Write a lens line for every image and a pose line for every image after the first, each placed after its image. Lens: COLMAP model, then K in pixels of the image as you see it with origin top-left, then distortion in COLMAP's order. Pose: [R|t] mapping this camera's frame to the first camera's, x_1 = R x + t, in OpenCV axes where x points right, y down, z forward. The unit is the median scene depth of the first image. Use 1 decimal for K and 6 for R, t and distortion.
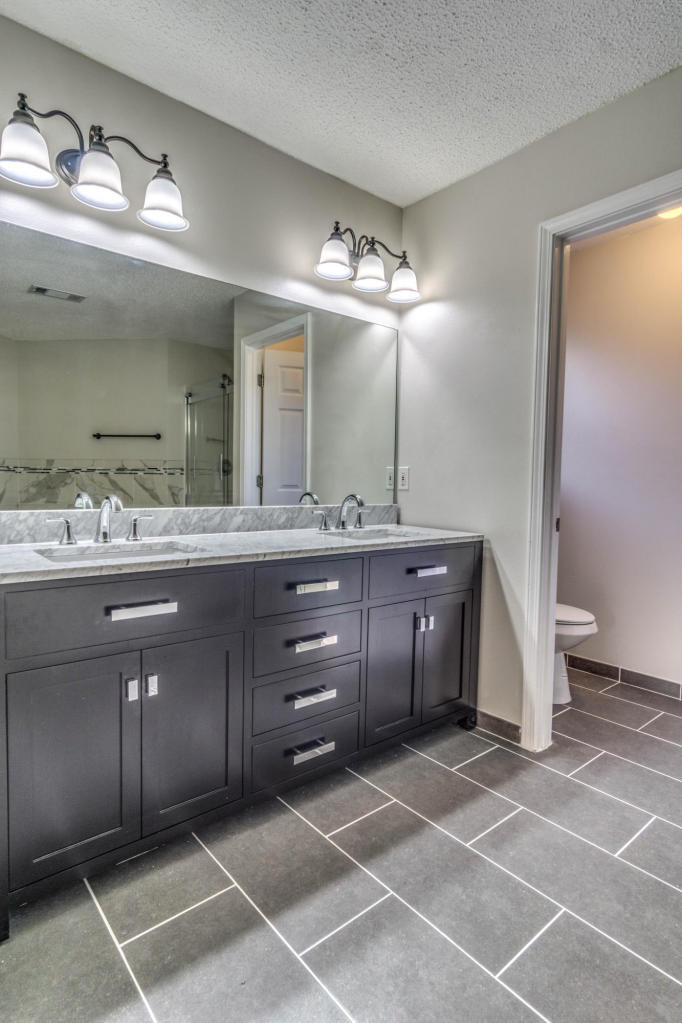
lens RADIAL K [[559.3, 0, 343.8], [0, 559.3, 506.6], [0, 0, 1]] dist [0.047659, 0.001314]
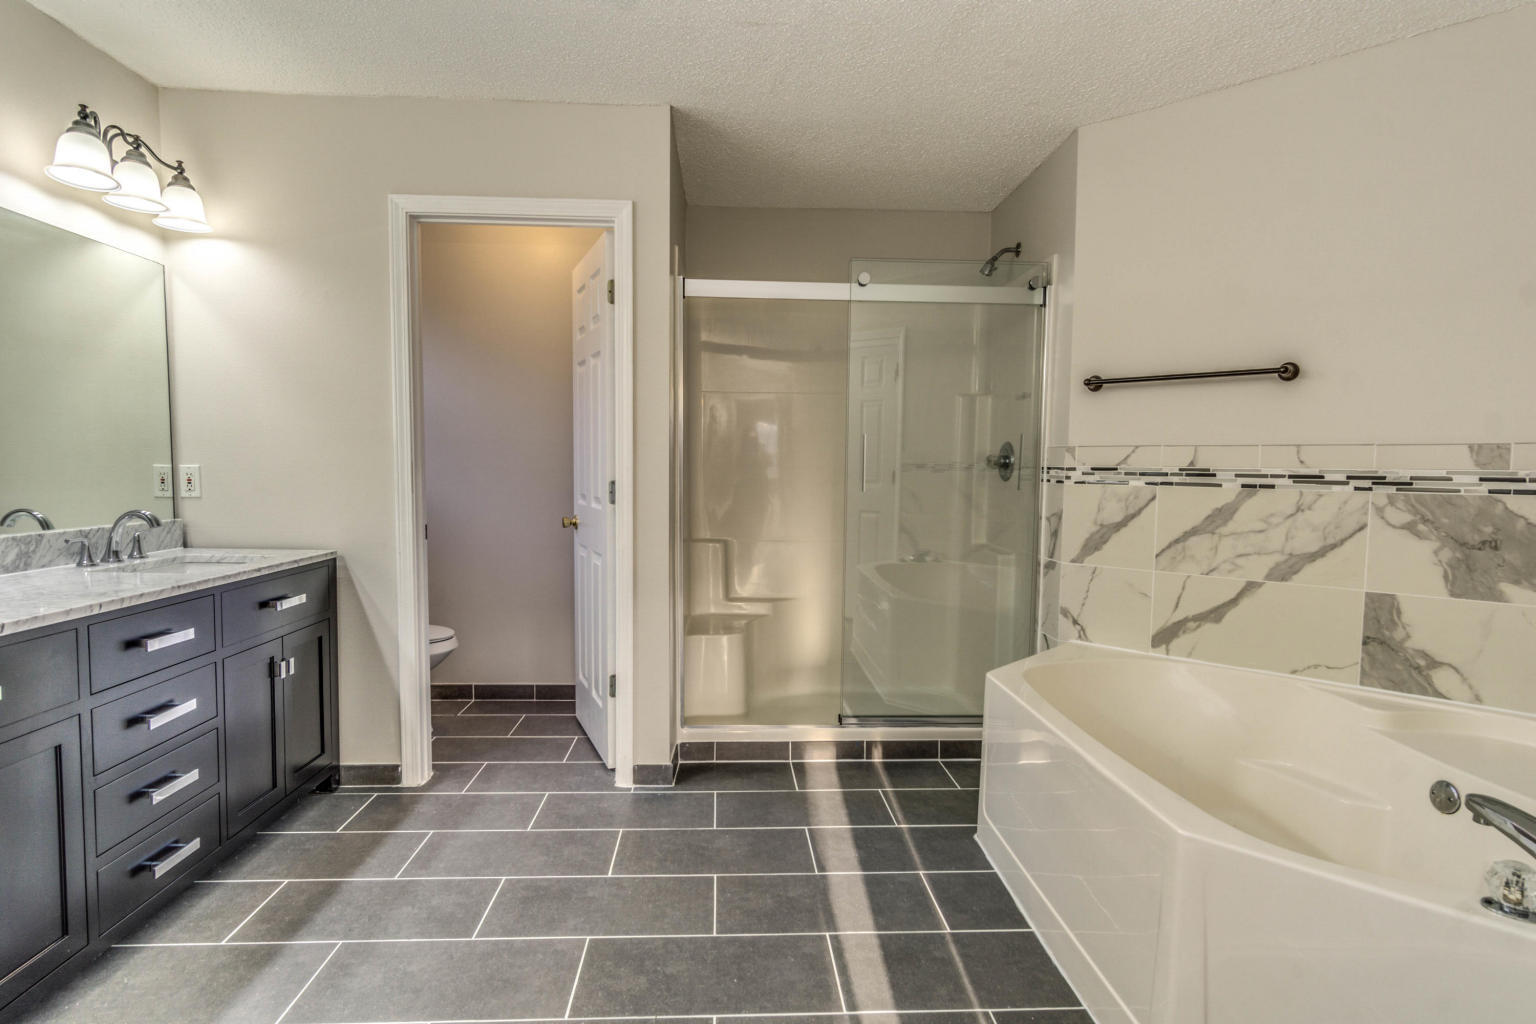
lens RADIAL K [[817.2, 0, 763.6], [0, 817.2, 522.5], [0, 0, 1]] dist [0.004881, 0.002450]
pose [[0.609054, -0.062135, 0.790691, -0.325813], [0.045686, 0.998020, 0.043237, -0.014761], [-0.791812, 0.009789, 0.610687, -0.224792]]
